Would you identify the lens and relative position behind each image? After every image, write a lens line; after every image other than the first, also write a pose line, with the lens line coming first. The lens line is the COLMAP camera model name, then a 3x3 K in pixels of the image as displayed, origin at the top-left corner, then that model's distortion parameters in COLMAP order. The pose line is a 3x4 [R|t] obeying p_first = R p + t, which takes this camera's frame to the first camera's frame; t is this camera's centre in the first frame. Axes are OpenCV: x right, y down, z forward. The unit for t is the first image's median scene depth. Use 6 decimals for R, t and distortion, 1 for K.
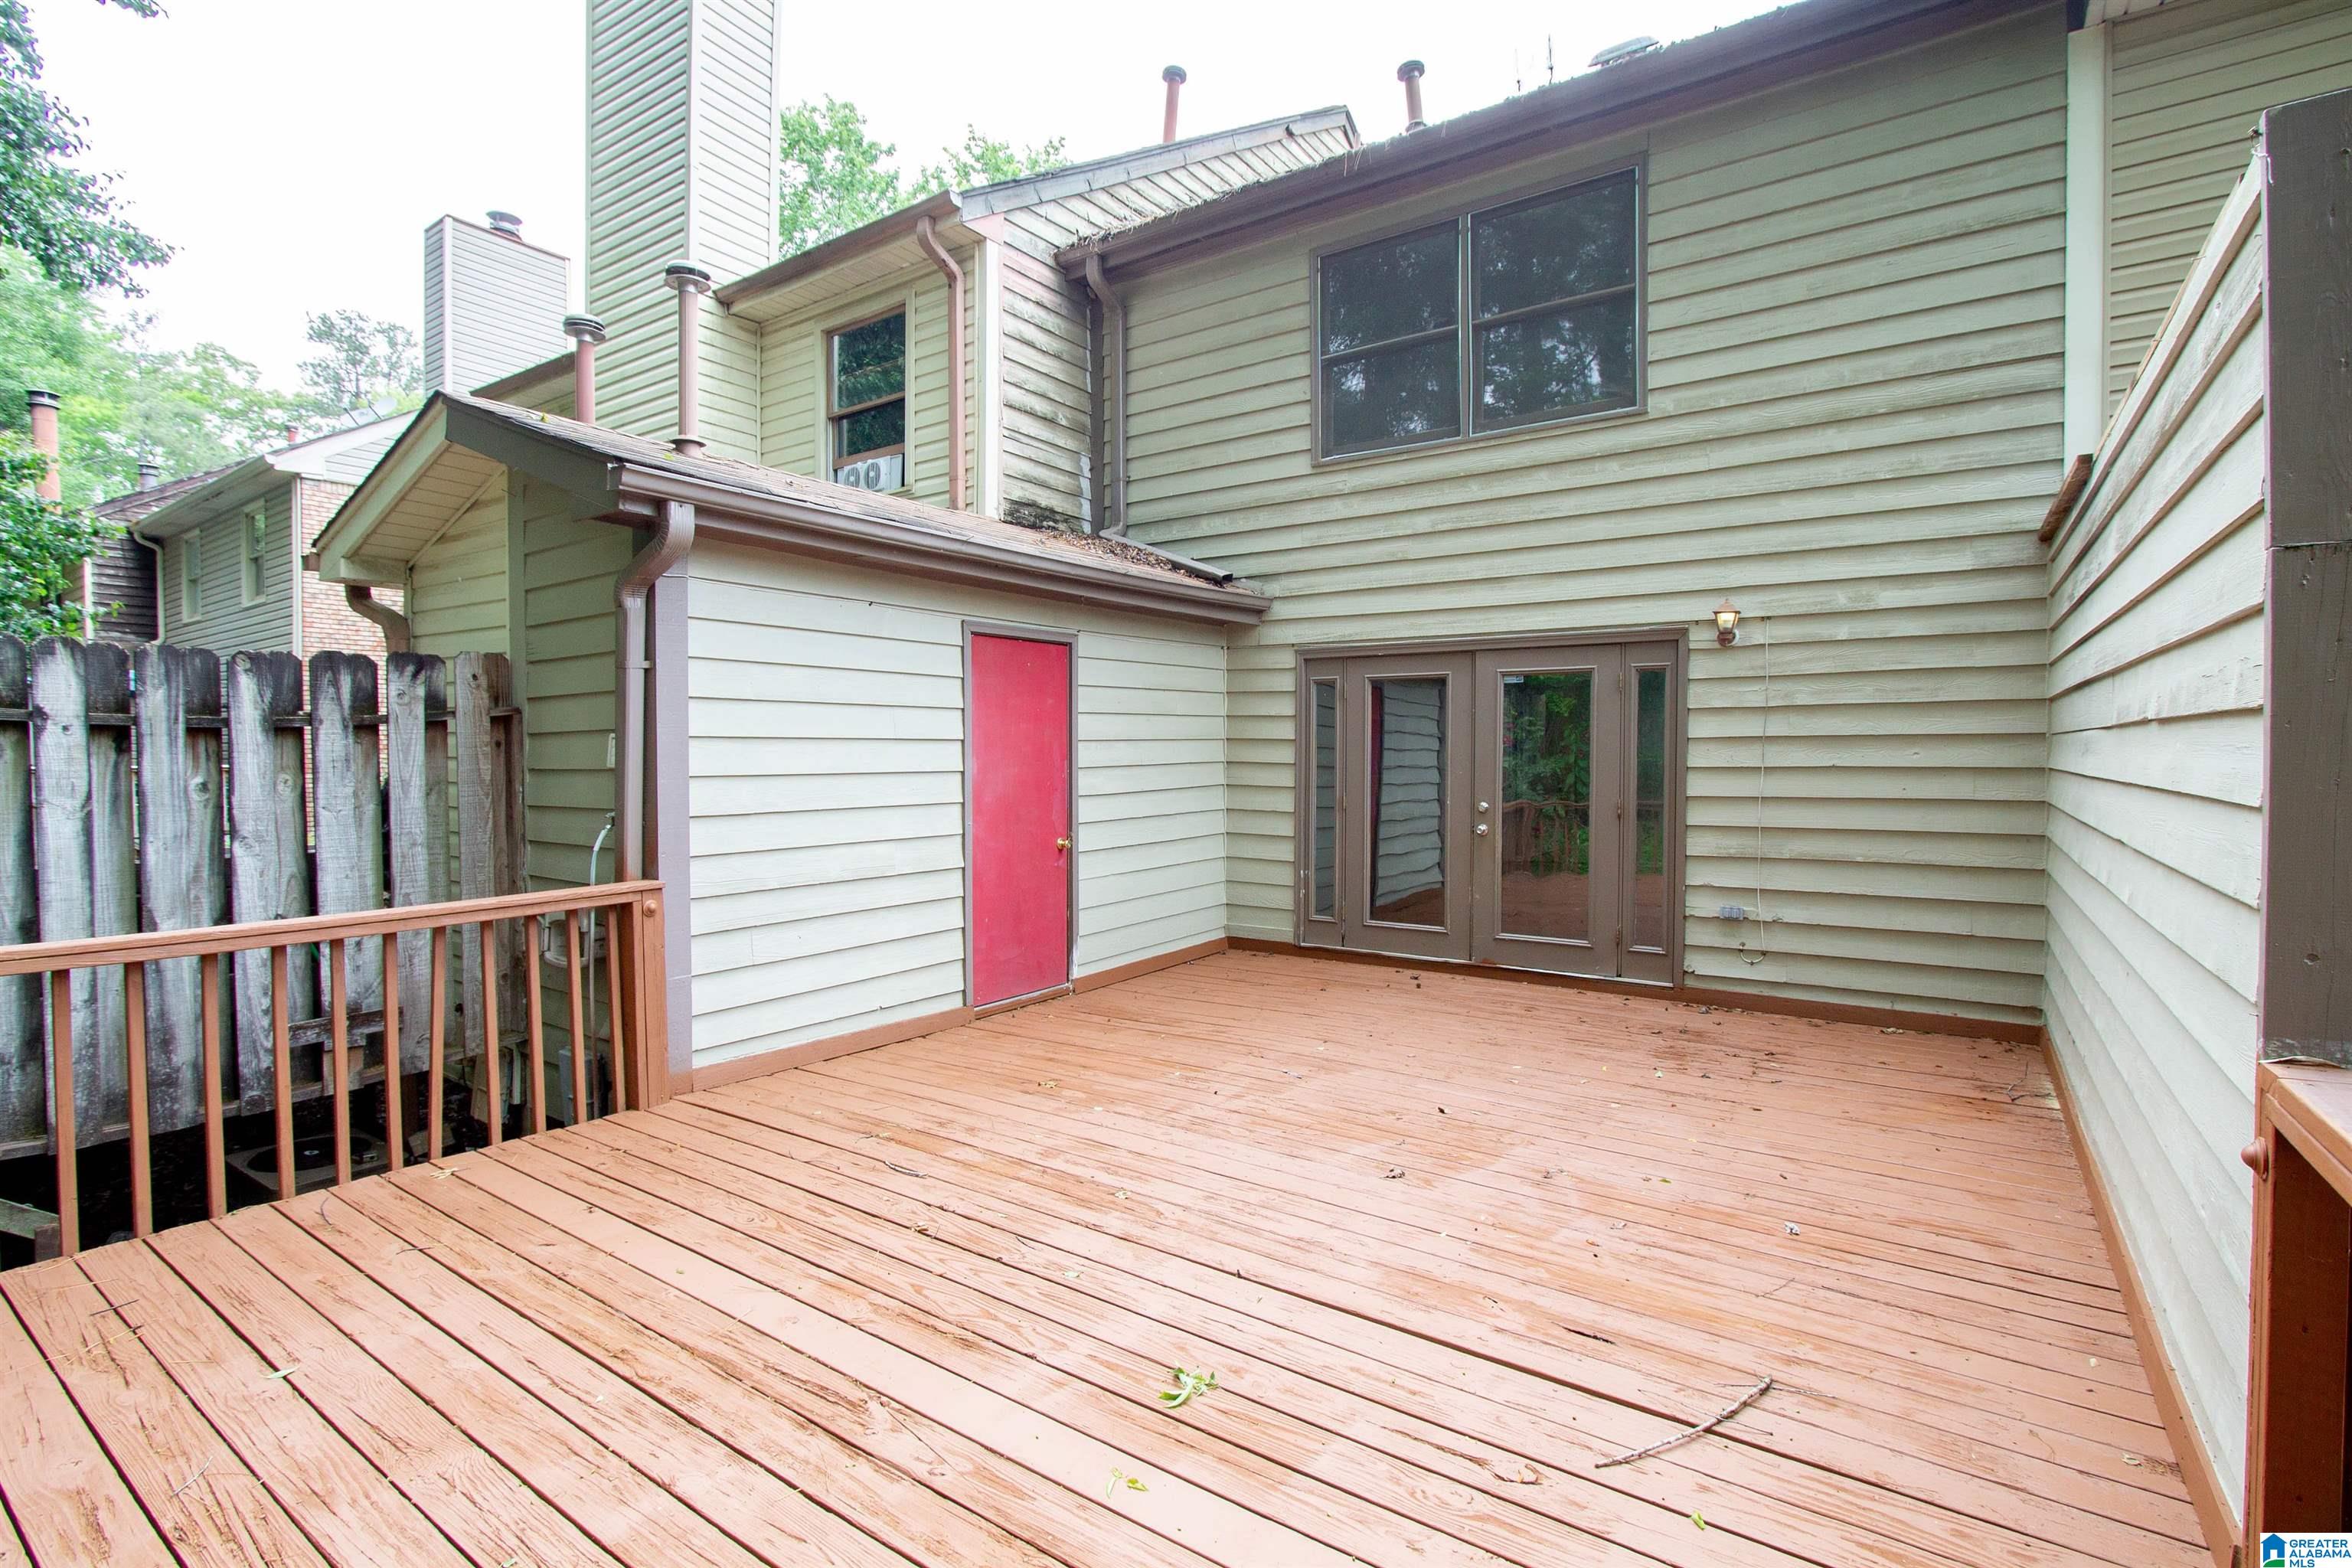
lens RADIAL K [[1092.5, 0, 1171.3], [0, 1092.5, 775.4], [0, 0, 1]] dist [-0.017436, 0.000968]
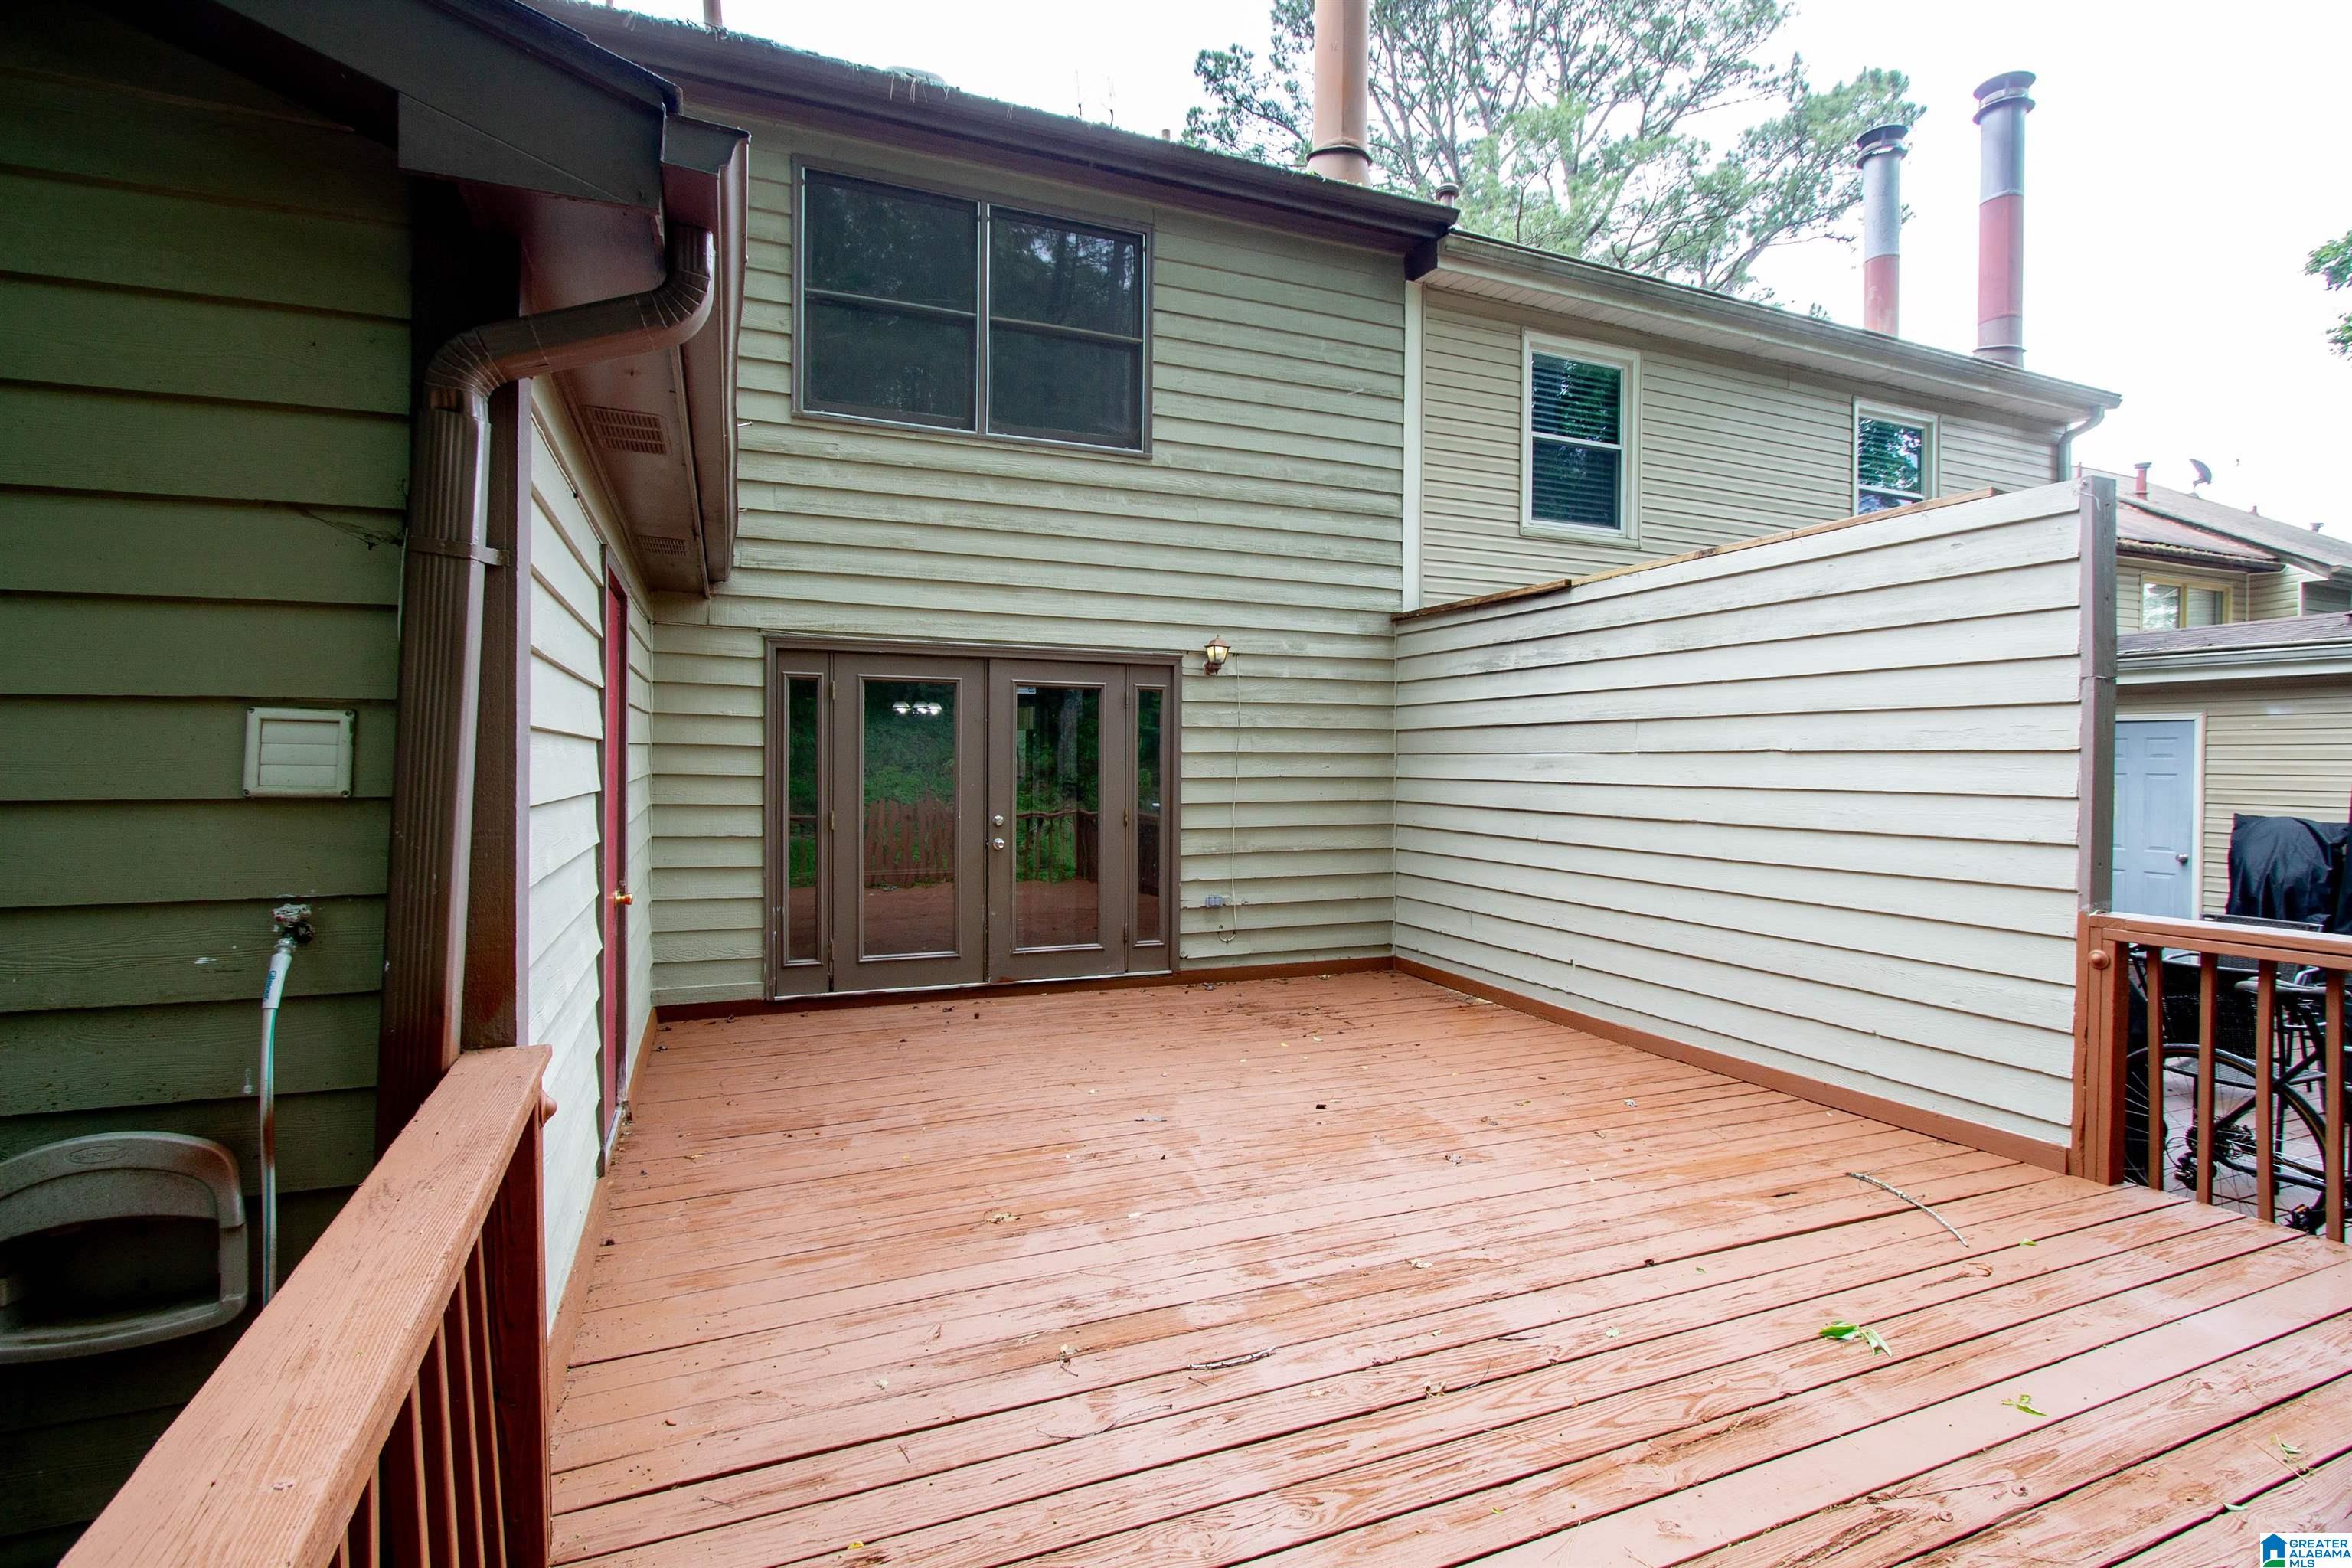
lens RADIAL K [[1103.1, 0, 1168.5], [0, 1103.1, 773.8], [0, 0, 1]] dist [-0.021614, 0.000382]
pose [[0.542313, -0.001821, 0.840175, -0.731149], [0.011976, 0.999913, -0.005563, -0.008164], [-0.840091, 0.013079, 0.542287, 0.554580]]
